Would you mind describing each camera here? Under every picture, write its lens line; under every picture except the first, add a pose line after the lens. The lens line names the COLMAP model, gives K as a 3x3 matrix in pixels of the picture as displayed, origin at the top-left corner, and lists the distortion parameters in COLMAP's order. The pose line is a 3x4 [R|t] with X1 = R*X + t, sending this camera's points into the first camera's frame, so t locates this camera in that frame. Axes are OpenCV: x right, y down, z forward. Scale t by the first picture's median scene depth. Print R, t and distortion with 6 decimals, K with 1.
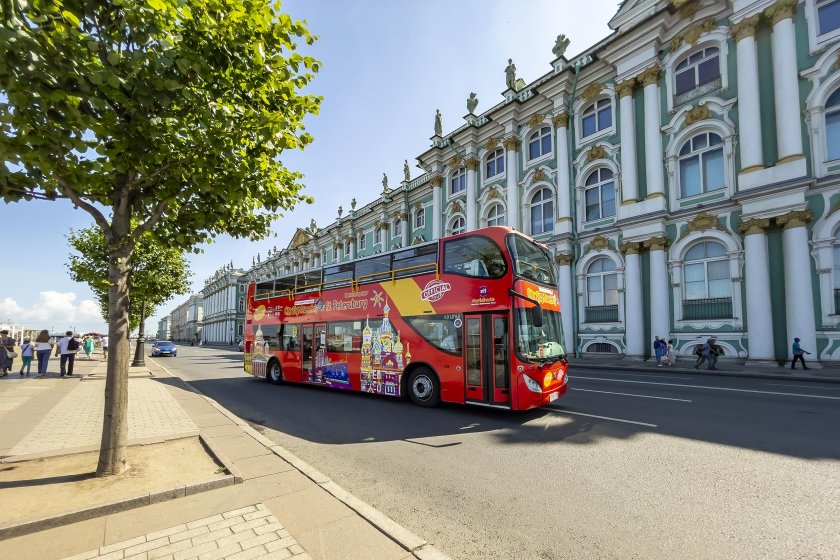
lens RADIAL K [[658.8, 0, 420.0], [0, 658.8, 280.0], [0, 0, 1]] dist [-0.176656, 0.087360]
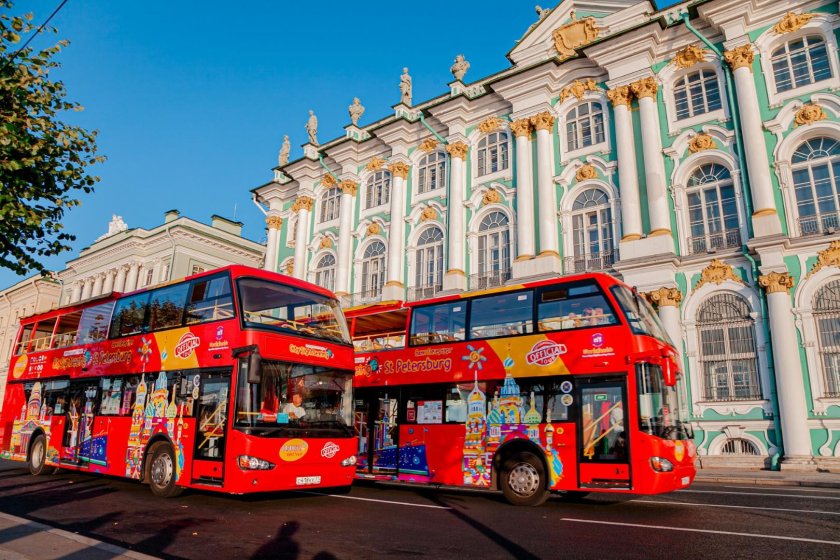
lens RADIAL K [[658.8, 0, 420.0], [0, 658.8, 280.0], [0, 0, 1]] dist [-0.176656, 0.087360]
pose [[0.921897, 0.098575, 0.374685, -0.123112], [-0.054381, 0.990440, -0.126770, 0.024946], [-0.383599, 0.096494, 0.918445, 0.274968]]
